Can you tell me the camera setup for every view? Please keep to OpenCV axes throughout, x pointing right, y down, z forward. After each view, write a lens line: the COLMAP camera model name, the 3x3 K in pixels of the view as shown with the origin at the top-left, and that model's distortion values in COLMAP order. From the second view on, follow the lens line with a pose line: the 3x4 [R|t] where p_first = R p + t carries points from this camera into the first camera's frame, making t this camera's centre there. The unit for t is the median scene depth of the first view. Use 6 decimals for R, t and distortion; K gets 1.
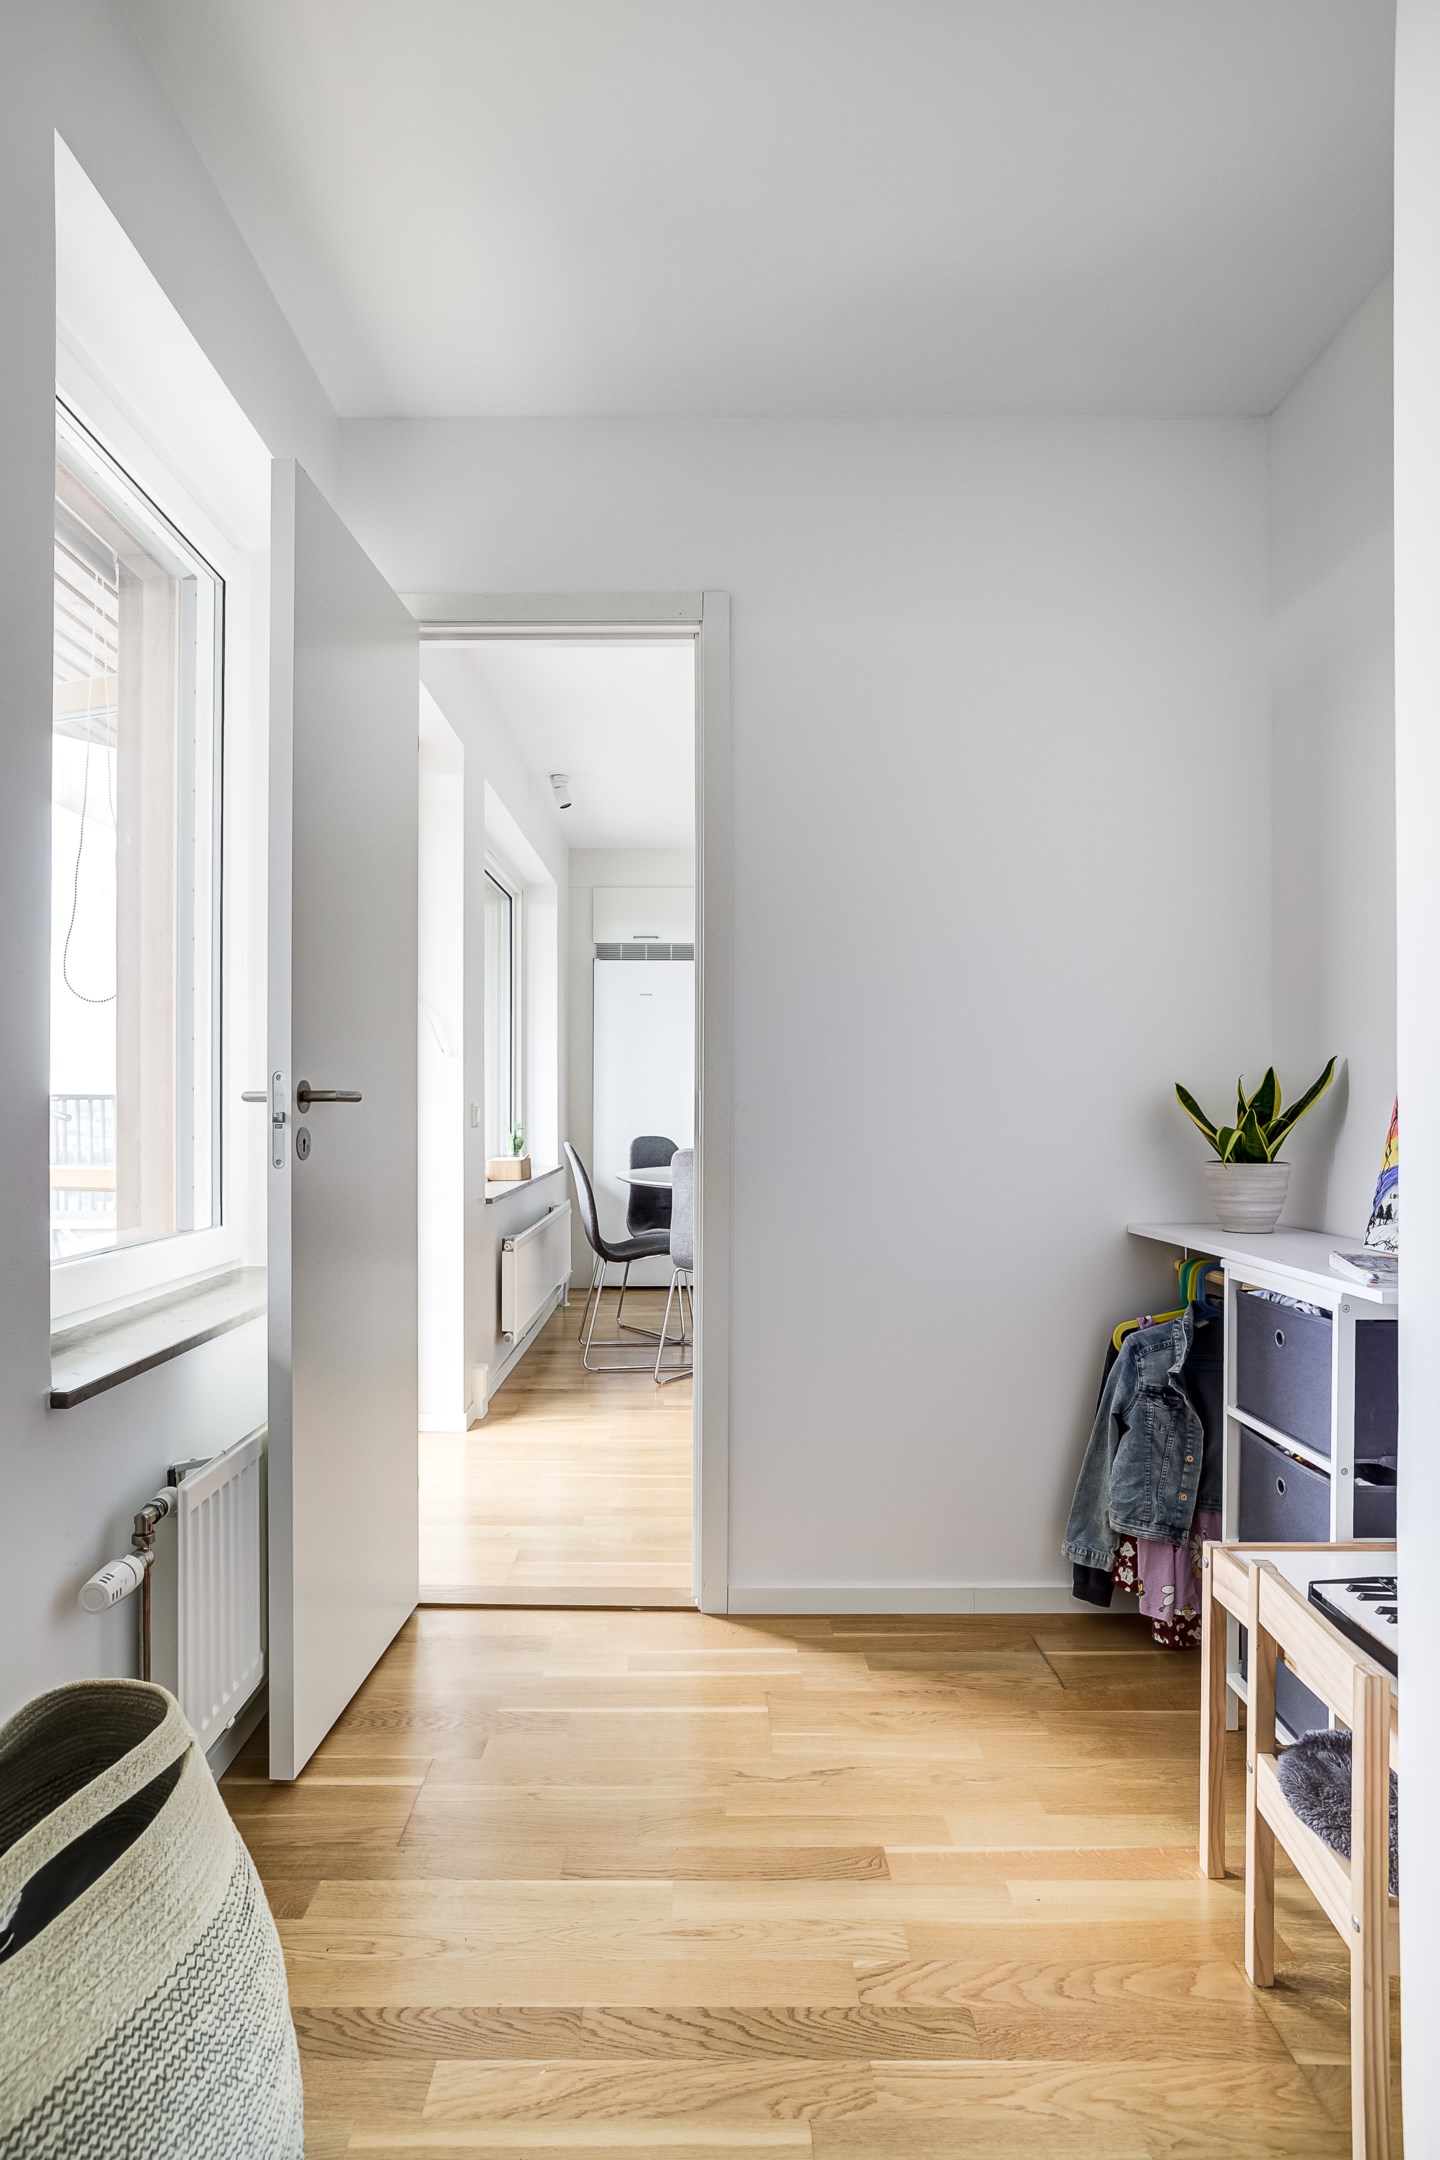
lens RADIAL K [[1131.5, 0, 717.8], [0, 1131.5, 1095.3], [0, 0, 1]] dist [-0.003231, 0.004193]
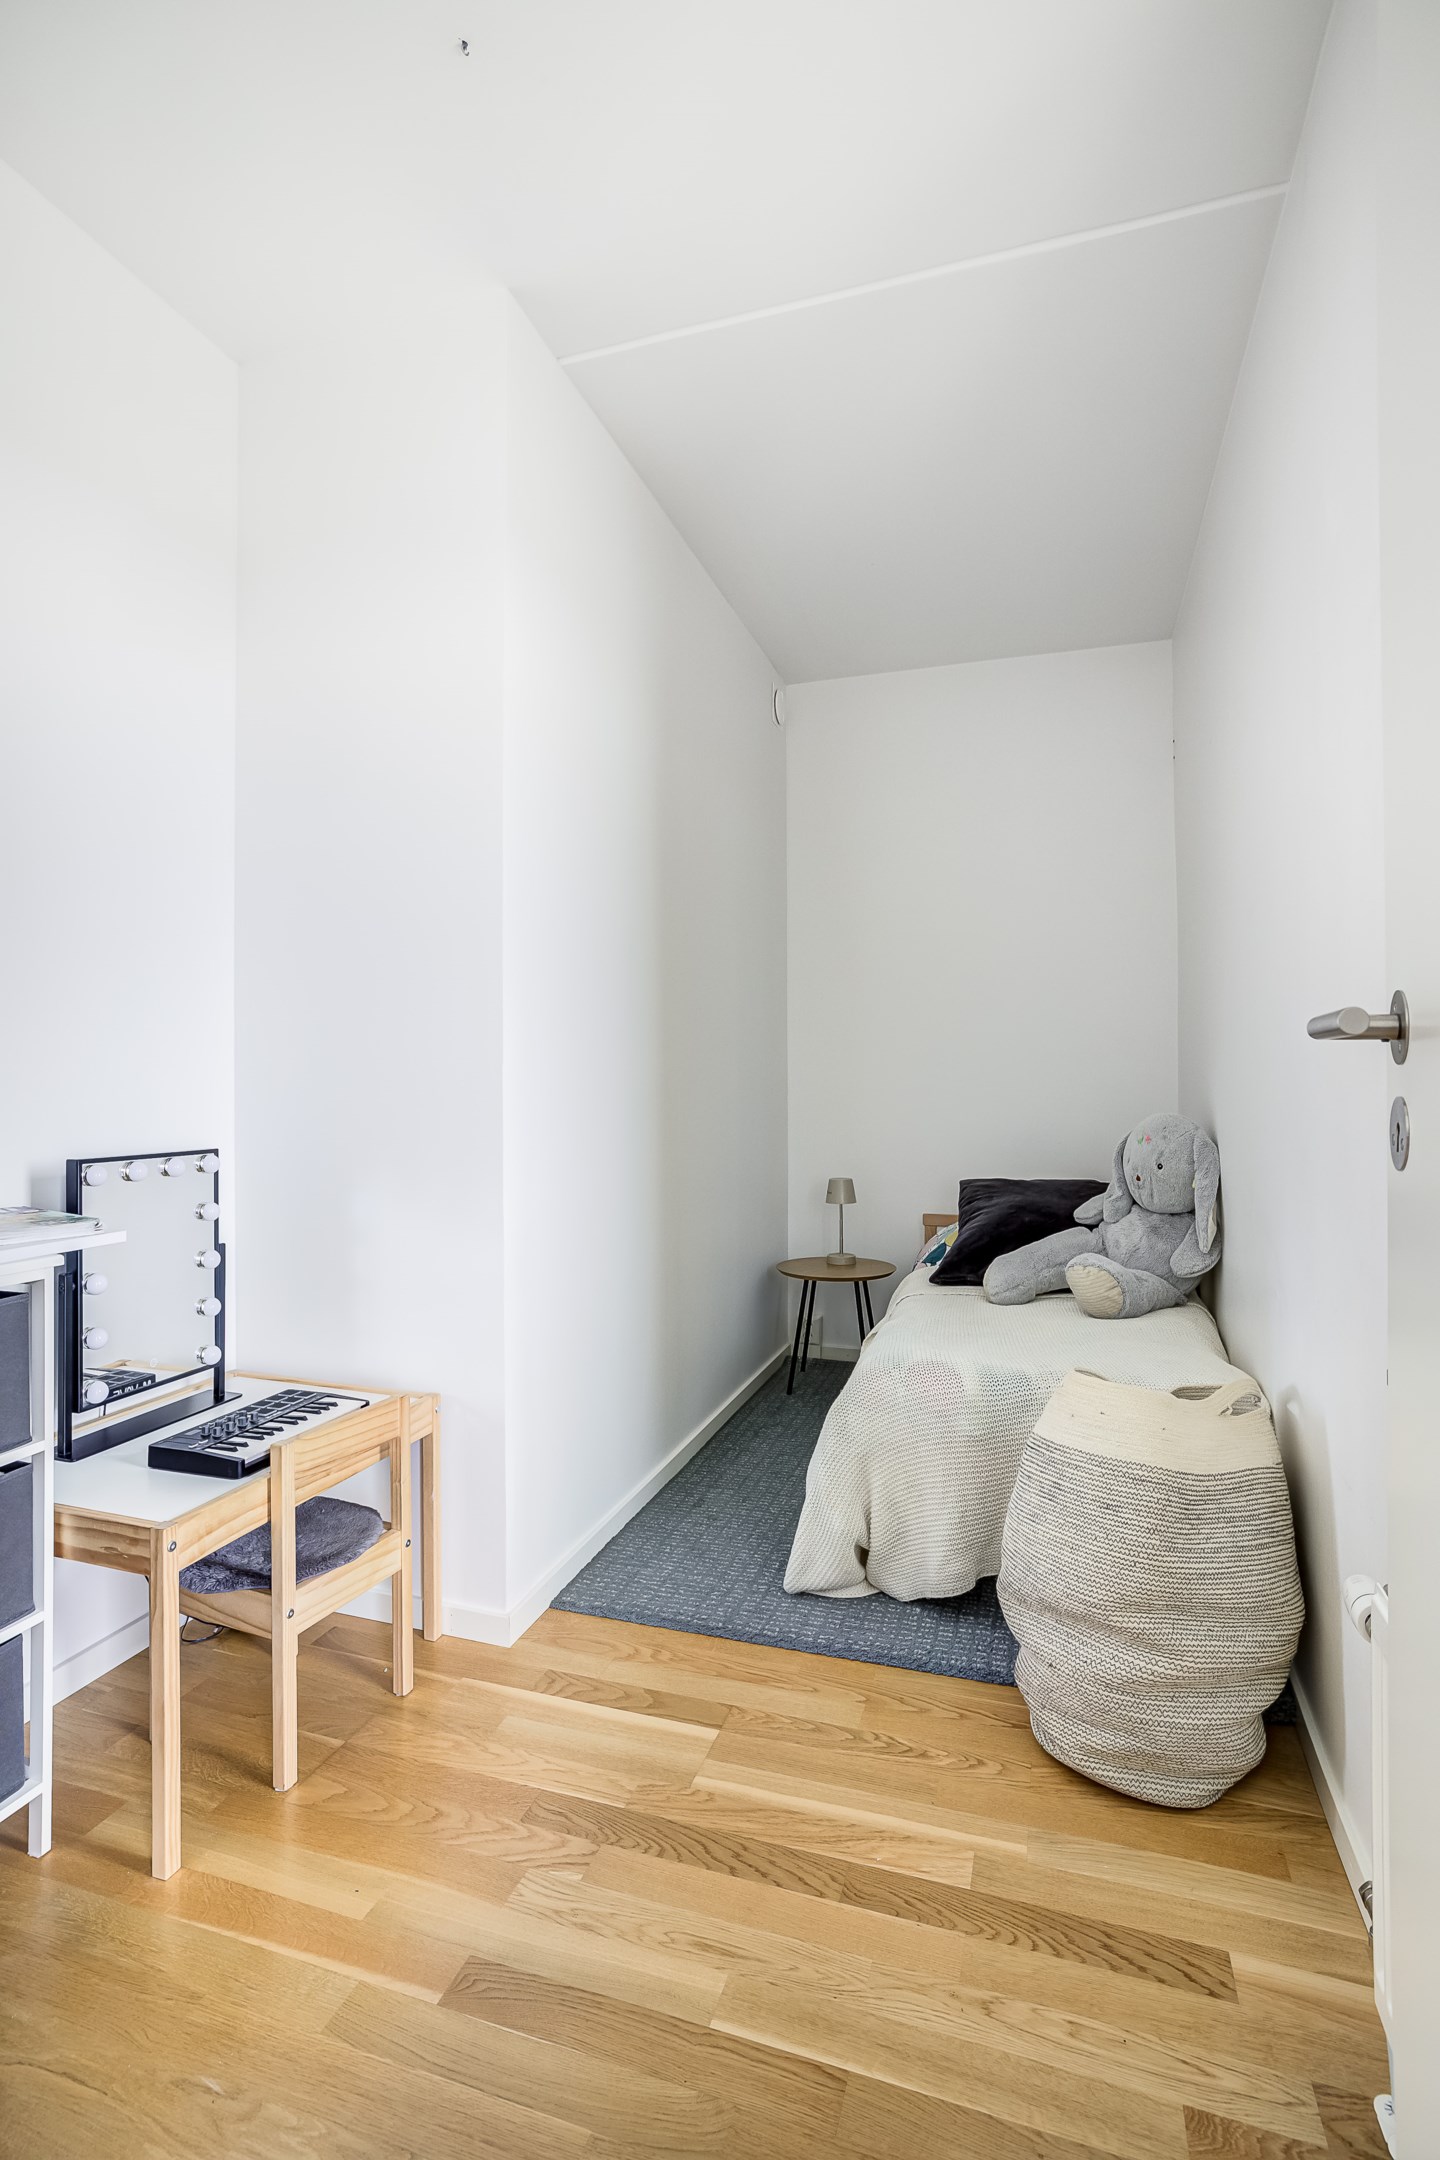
lens RADIAL K [[1038.1, 0, 720.3], [0, 1038.1, 1075.8], [0, 0, 1]] dist [-0.008967, 0.003195]
pose [[-0.945996, -0.002424, 0.324169, -0.332275], [-0.004228, 0.999979, -0.004862, 0.029815], [-0.324150, -0.005970, -0.945987, 1.995079]]
